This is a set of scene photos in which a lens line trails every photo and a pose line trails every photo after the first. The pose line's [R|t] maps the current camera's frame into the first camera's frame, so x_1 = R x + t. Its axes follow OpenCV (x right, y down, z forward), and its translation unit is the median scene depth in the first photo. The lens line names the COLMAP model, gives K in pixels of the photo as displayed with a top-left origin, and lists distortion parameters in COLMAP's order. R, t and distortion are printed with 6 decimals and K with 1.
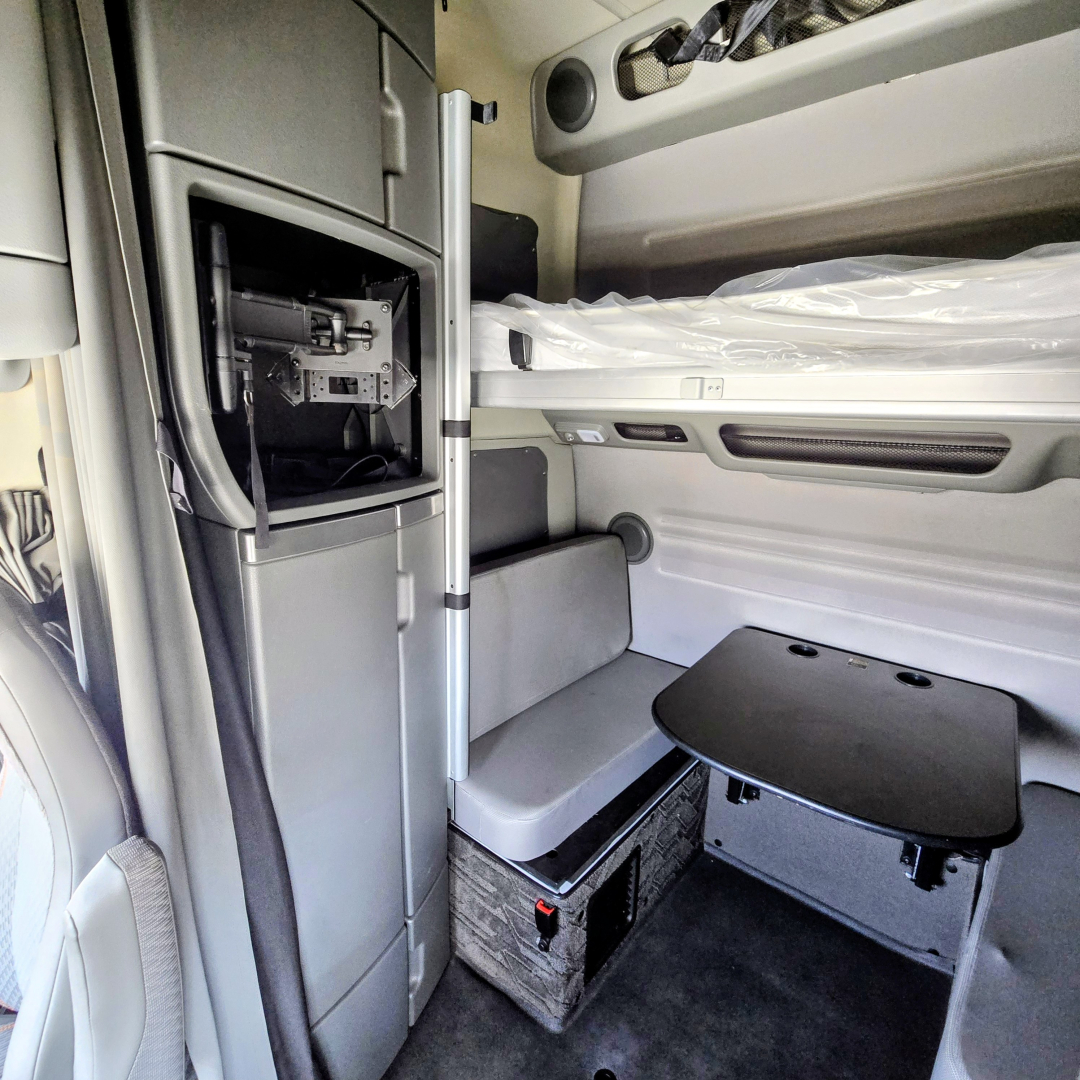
lens RADIAL K [[581.9, 0, 538.7], [0, 581.9, 515.7], [0, 0, 1]] dist [-0.002008, 0.000067]
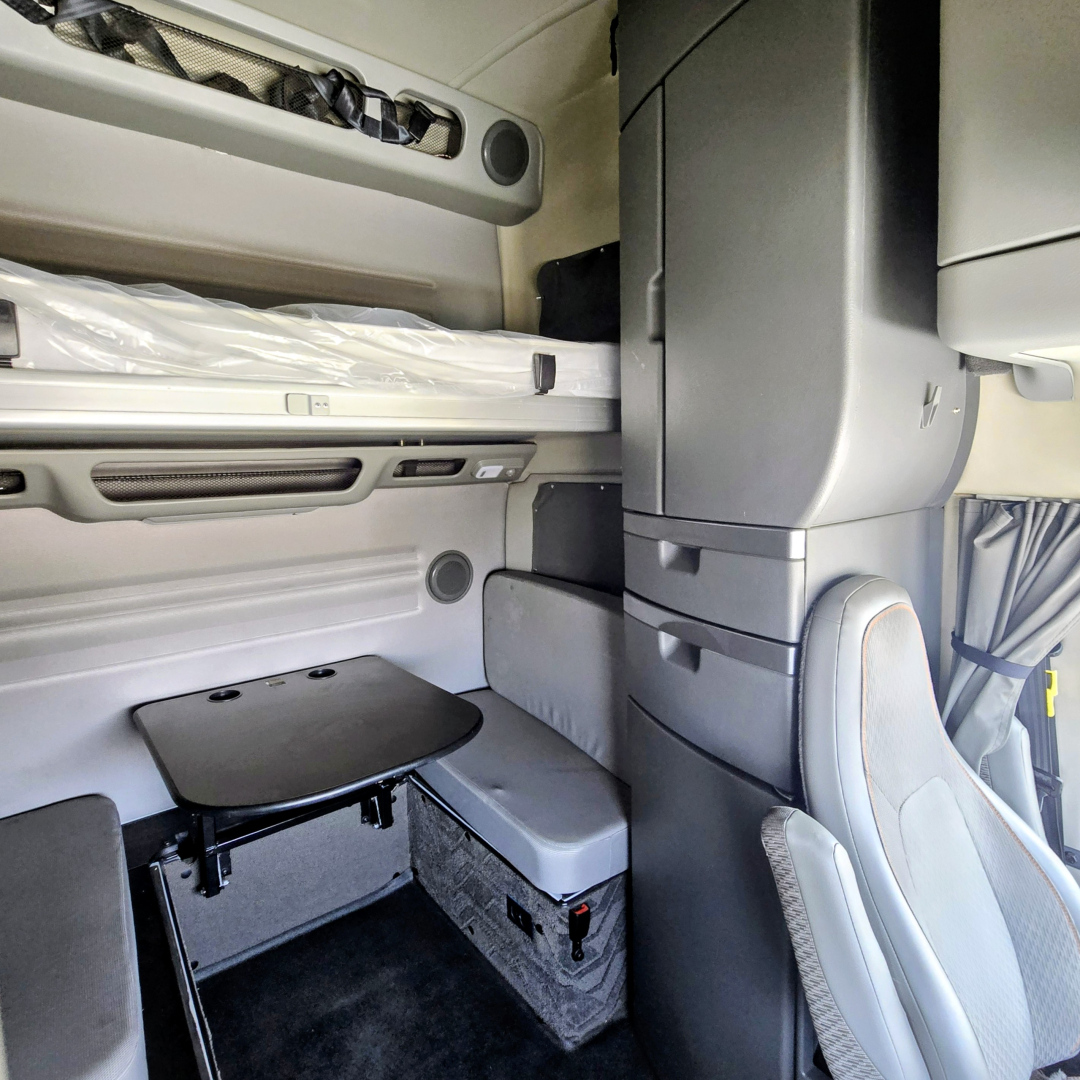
lens RADIAL K [[605.6, 0, 530.9], [0, 605.6, 511.3], [0, 0, 1]] dist [-0.000007, 0.000512]
pose [[0.240475, -0.102116, 0.965269, -0.415538], [0.213332, 0.975696, 0.050072, -0.005157], [-0.946922, 0.193882, 0.256415, 0.252849]]
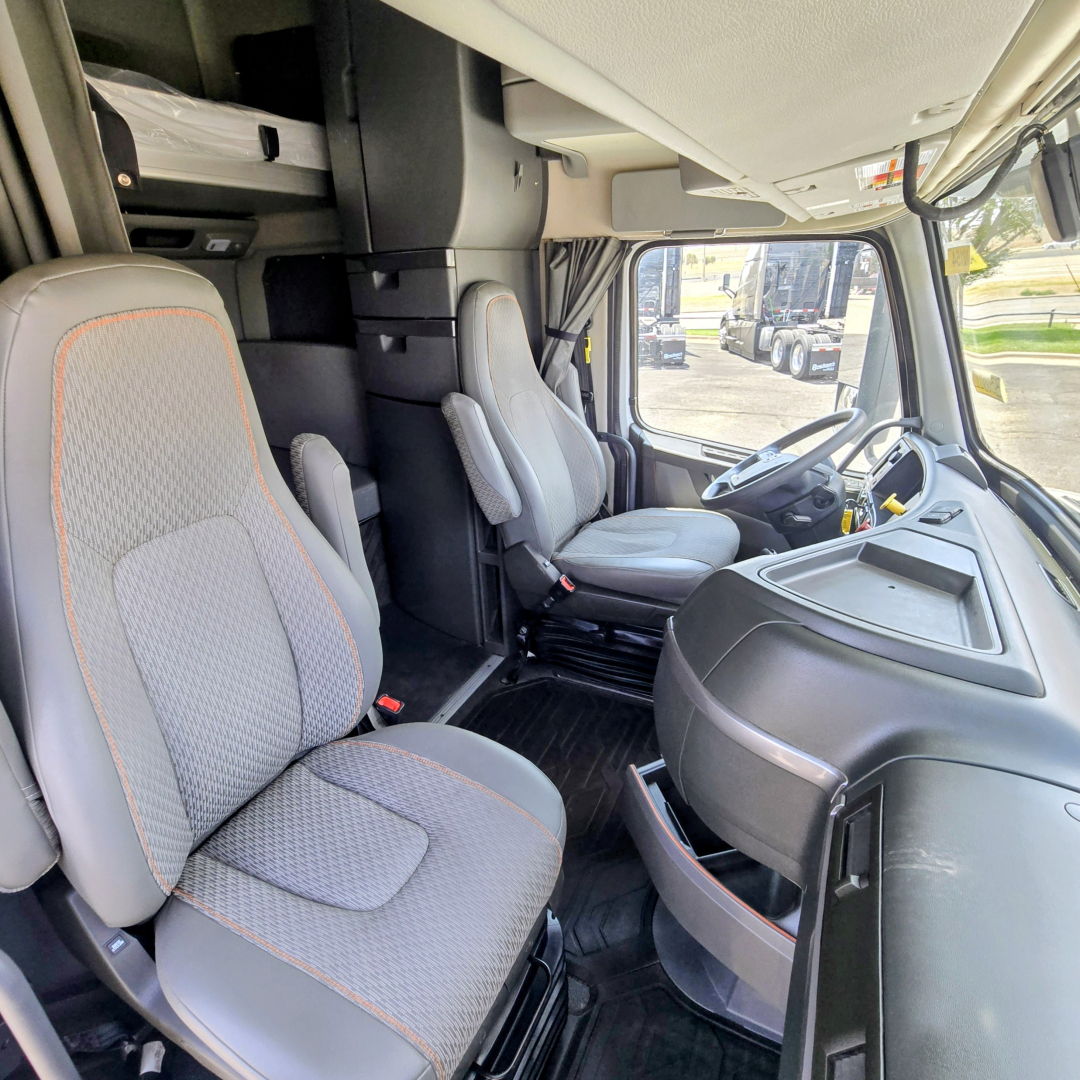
lens RADIAL K [[605.6, 0, 530.9], [0, 605.6, 511.3], [0, 0, 1]] dist [-0.000007, 0.000512]
pose [[-0.208809, -0.361943, 0.908513, -0.939113], [0.220568, 0.887625, 0.404316, 0.111147], [-0.952759, 0.284813, -0.105511, 0.267558]]
